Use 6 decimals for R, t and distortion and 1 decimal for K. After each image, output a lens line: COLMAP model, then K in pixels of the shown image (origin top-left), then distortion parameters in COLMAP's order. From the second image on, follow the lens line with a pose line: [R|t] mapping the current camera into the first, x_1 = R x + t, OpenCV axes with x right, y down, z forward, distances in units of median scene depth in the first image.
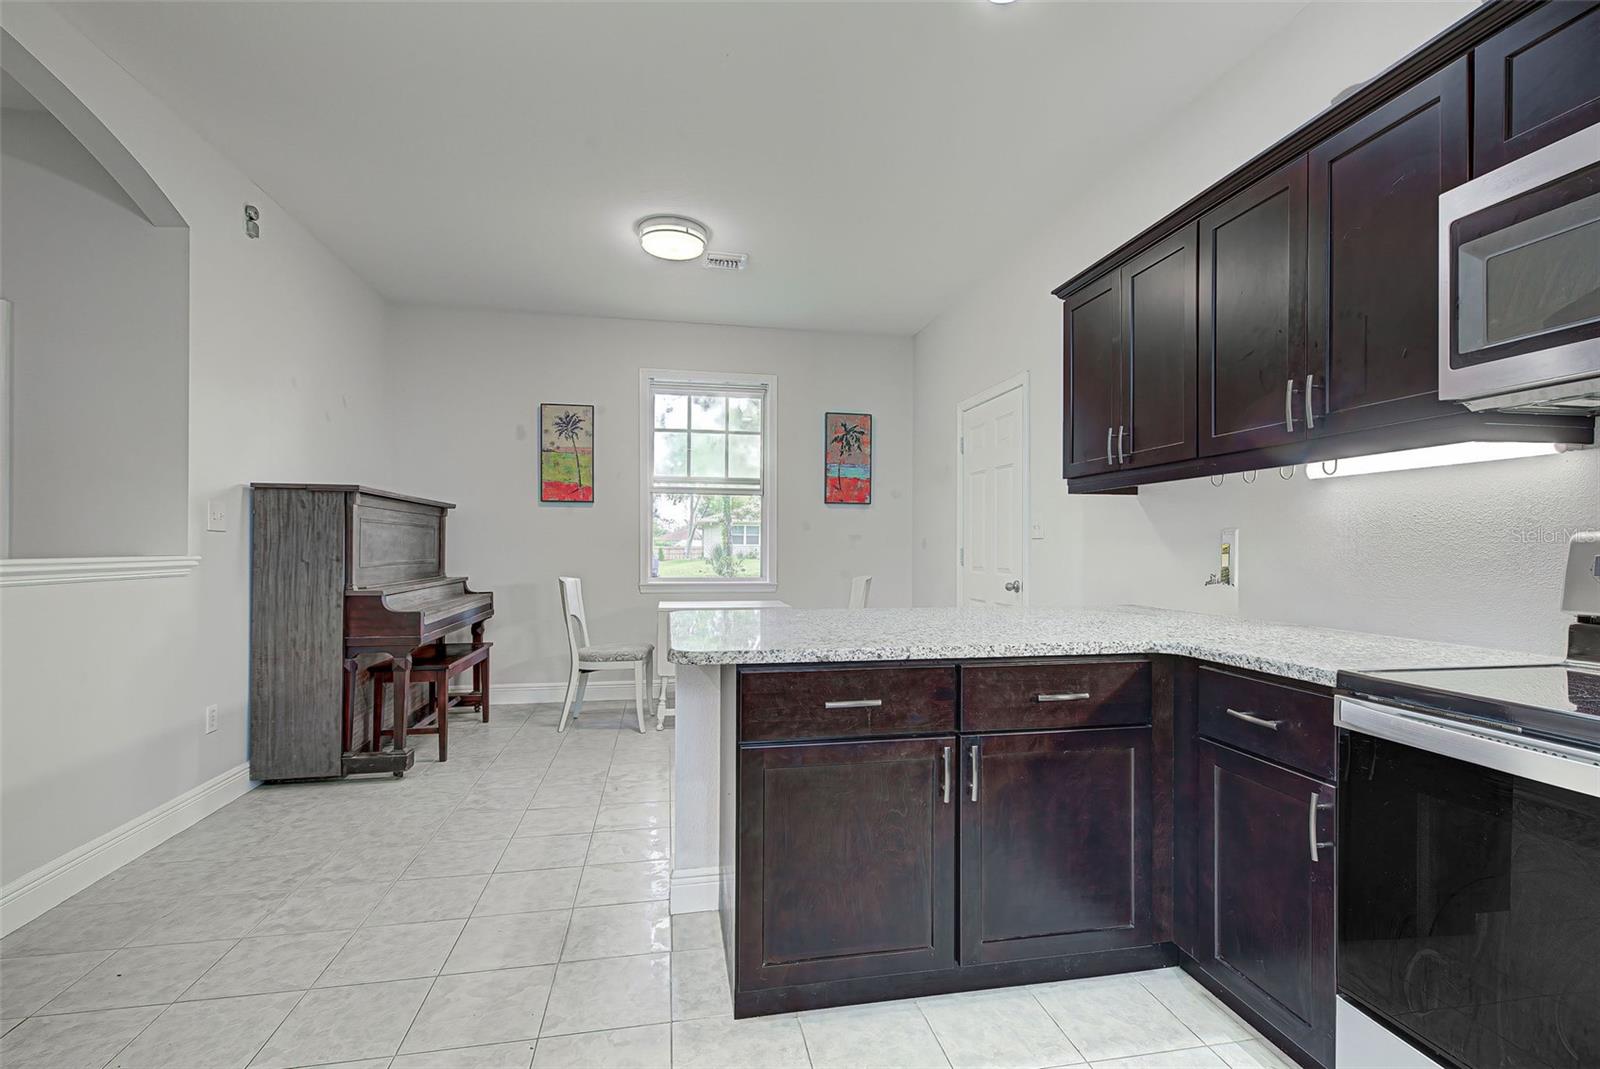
lens RADIAL K [[728.3, 0, 820.0], [0, 728.3, 544.8], [0, 0, 1]] dist [0.006302, -0.000070]
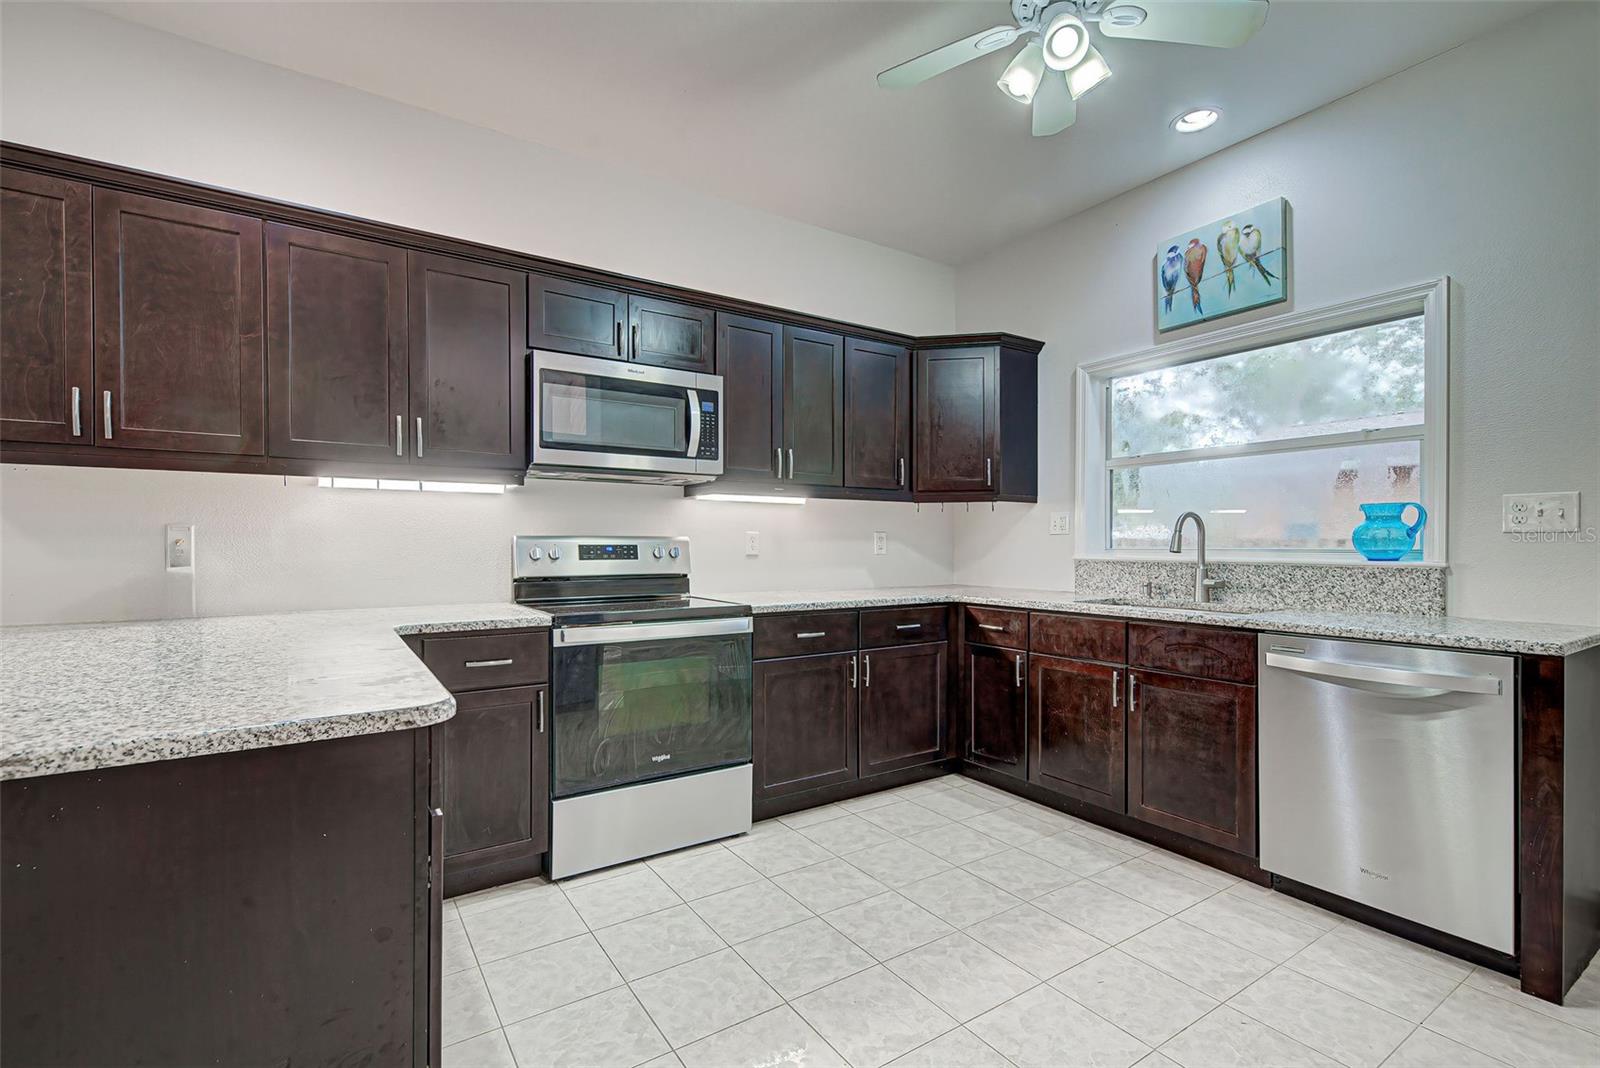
lens RADIAL K [[720.8, 0, 826.7], [0, 720.8, 545.6], [0, 0, 1]] dist [0.007416, -0.000334]
pose [[-0.399174, -0.006914, 0.916849, -0.527674], [-0.003421, 0.999976, 0.006051, -0.003072], [-0.916869, -0.000721, -0.399188, 0.513357]]
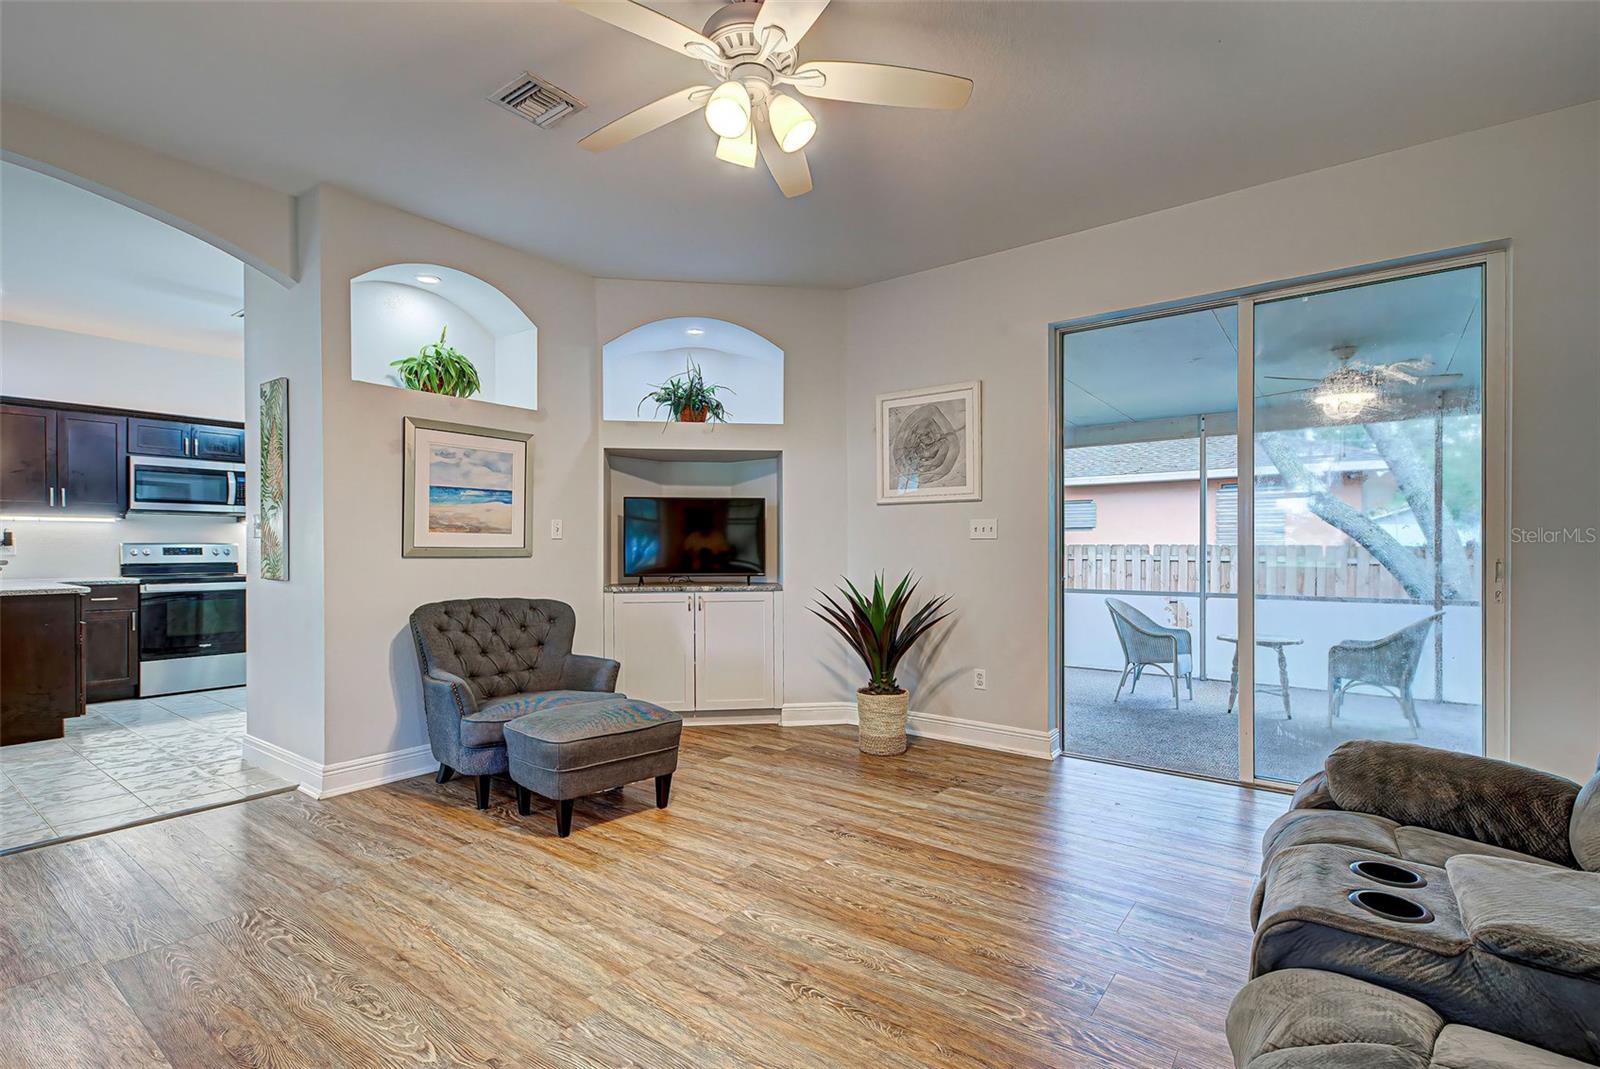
lens RADIAL K [[726.9, 0, 846.7], [0, 726.9, 551.3], [0, 0, 1]] dist [0.005456, -0.004037]
pose [[-0.692593, -0.004937, 0.721312, -2.210122], [-0.002226, 0.999986, 0.004708, -0.000191], [-0.721325, 0.001655, -0.692595, 0.457810]]
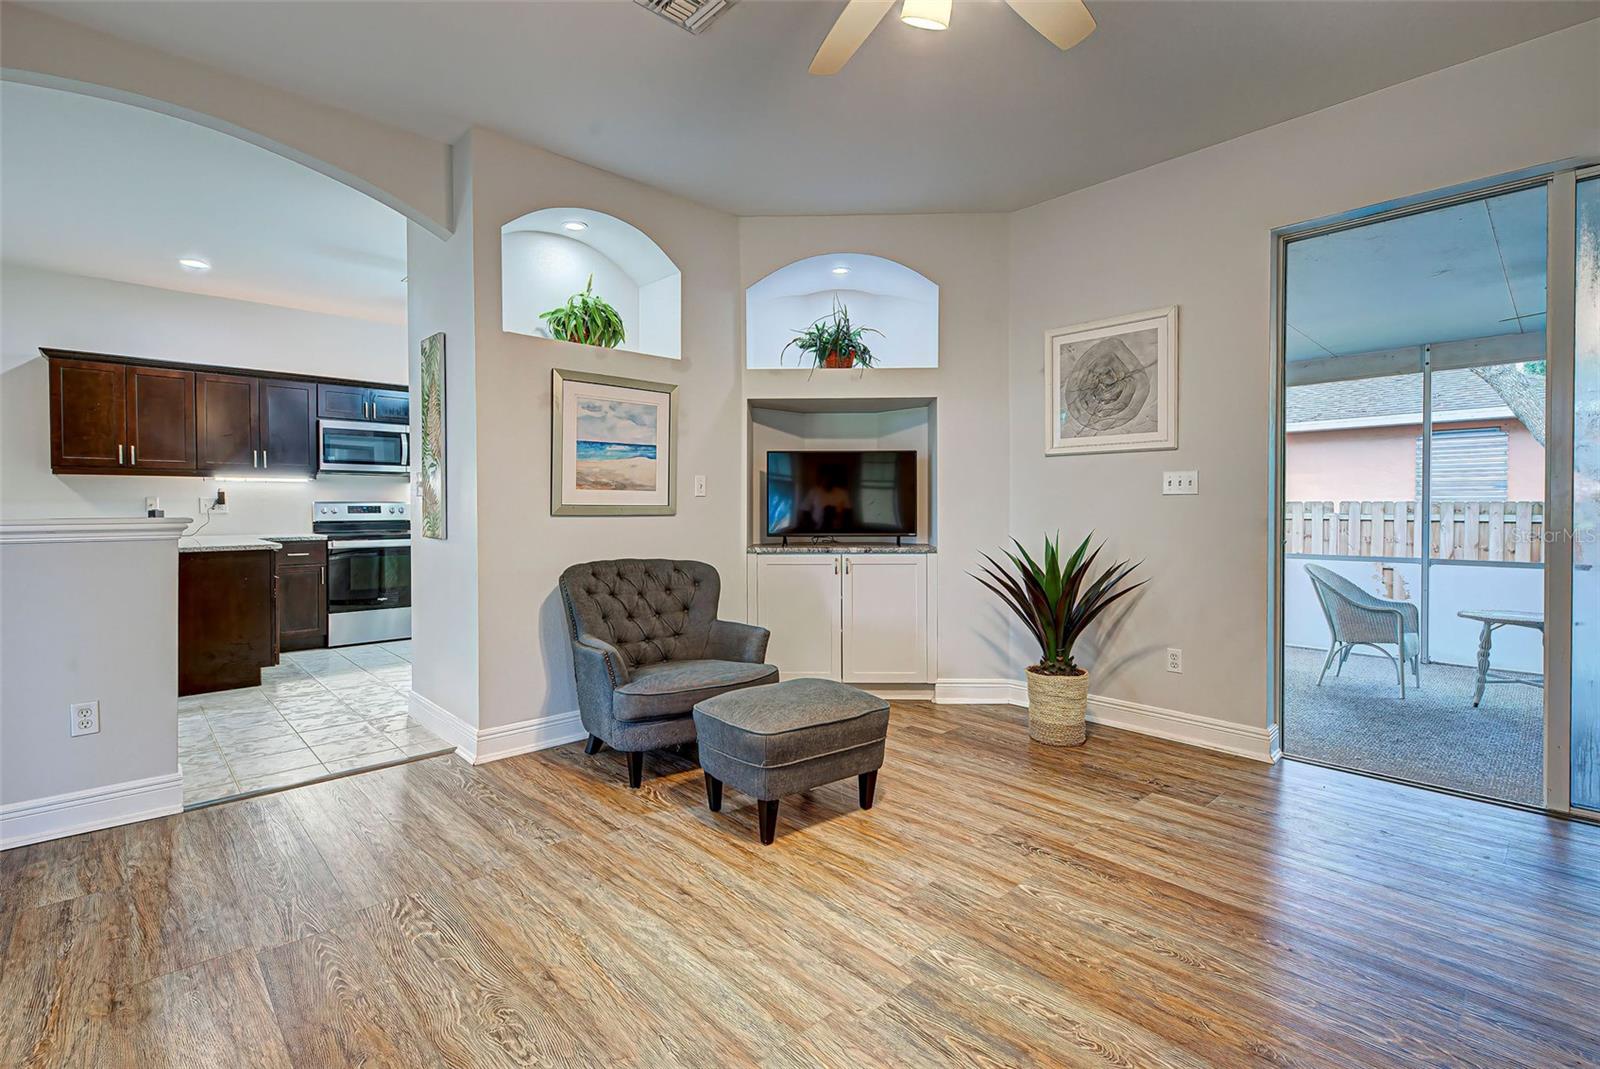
lens RADIAL K [[732.1, 0, 826.9], [0, 732.1, 517.1], [0, 0, 1]] dist [0.000177, 0.000338]
pose [[-0.541948, -0.013994, 0.840295, -2.025916], [-0.000994, 0.999871, 0.016010, 0.000156], [-0.840411, 0.007841, -0.541892, 0.410828]]
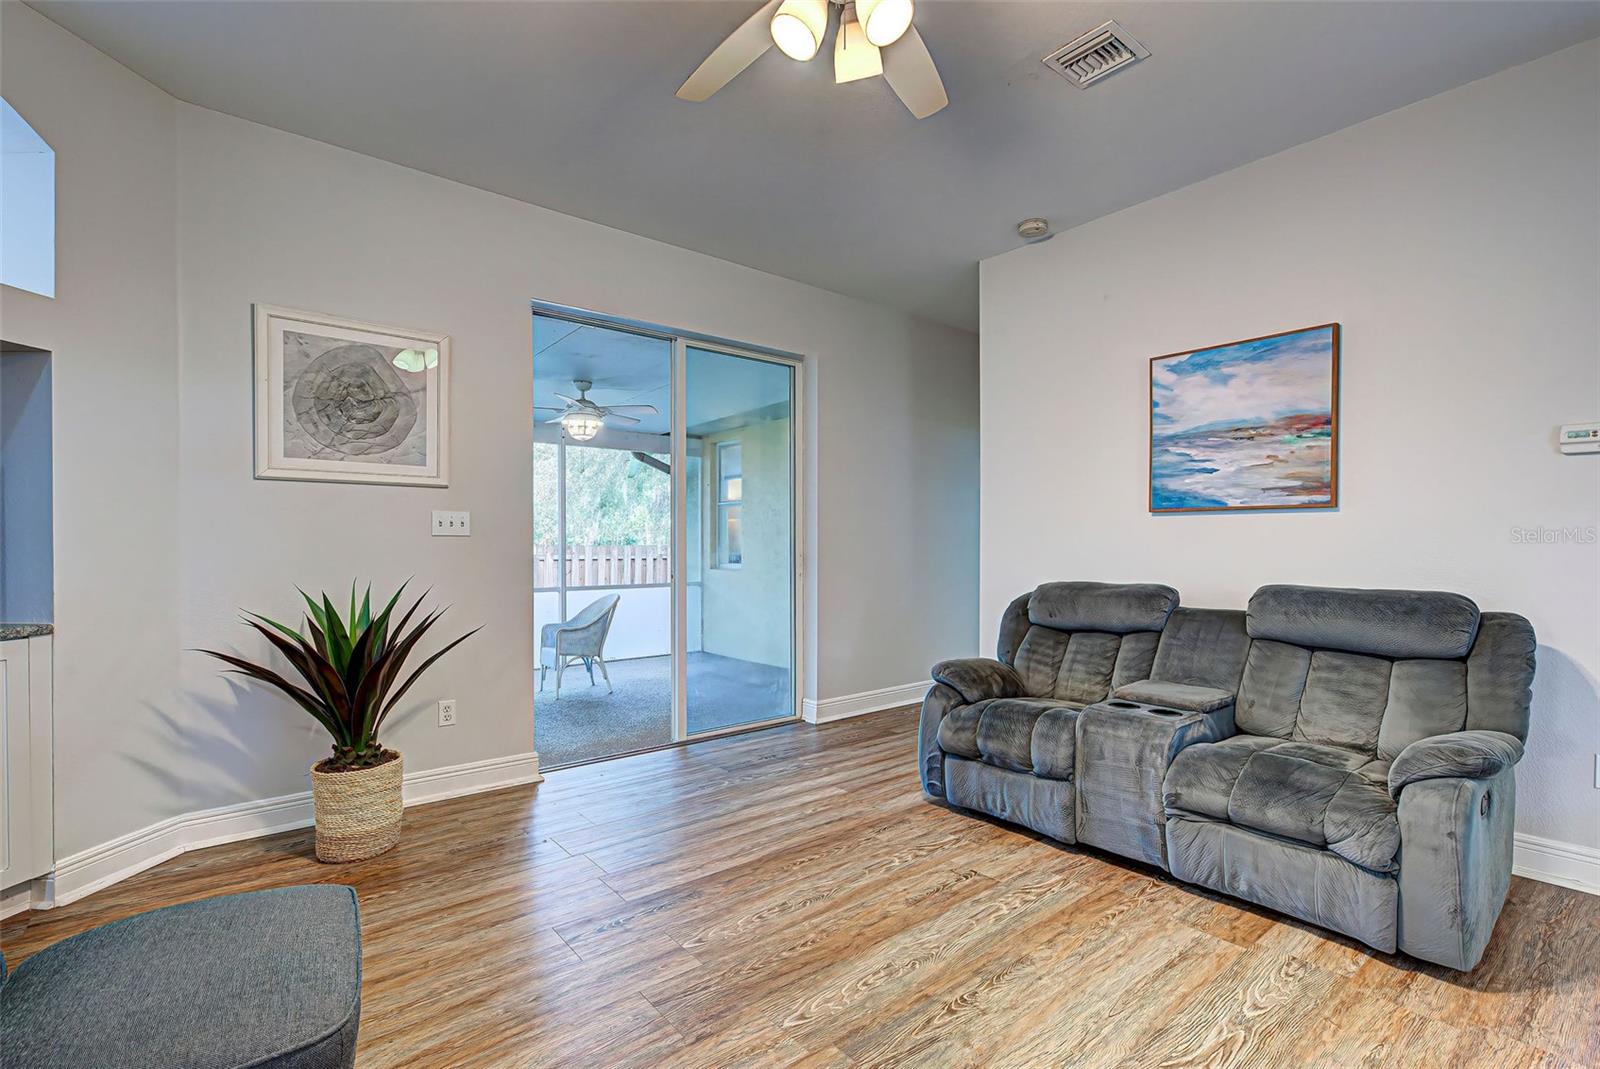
lens RADIAL K [[682.6, 0, 849.7], [0, 682.6, 547.0], [0, 0, 1]] dist [0.002058, 0.000208]
pose [[-0.886013, -0.000405, -0.463660, -1.200903], [-0.000247, 1.000000, -0.000400, -0.000488], [0.463660, -0.000240, -0.886013, 0.526590]]
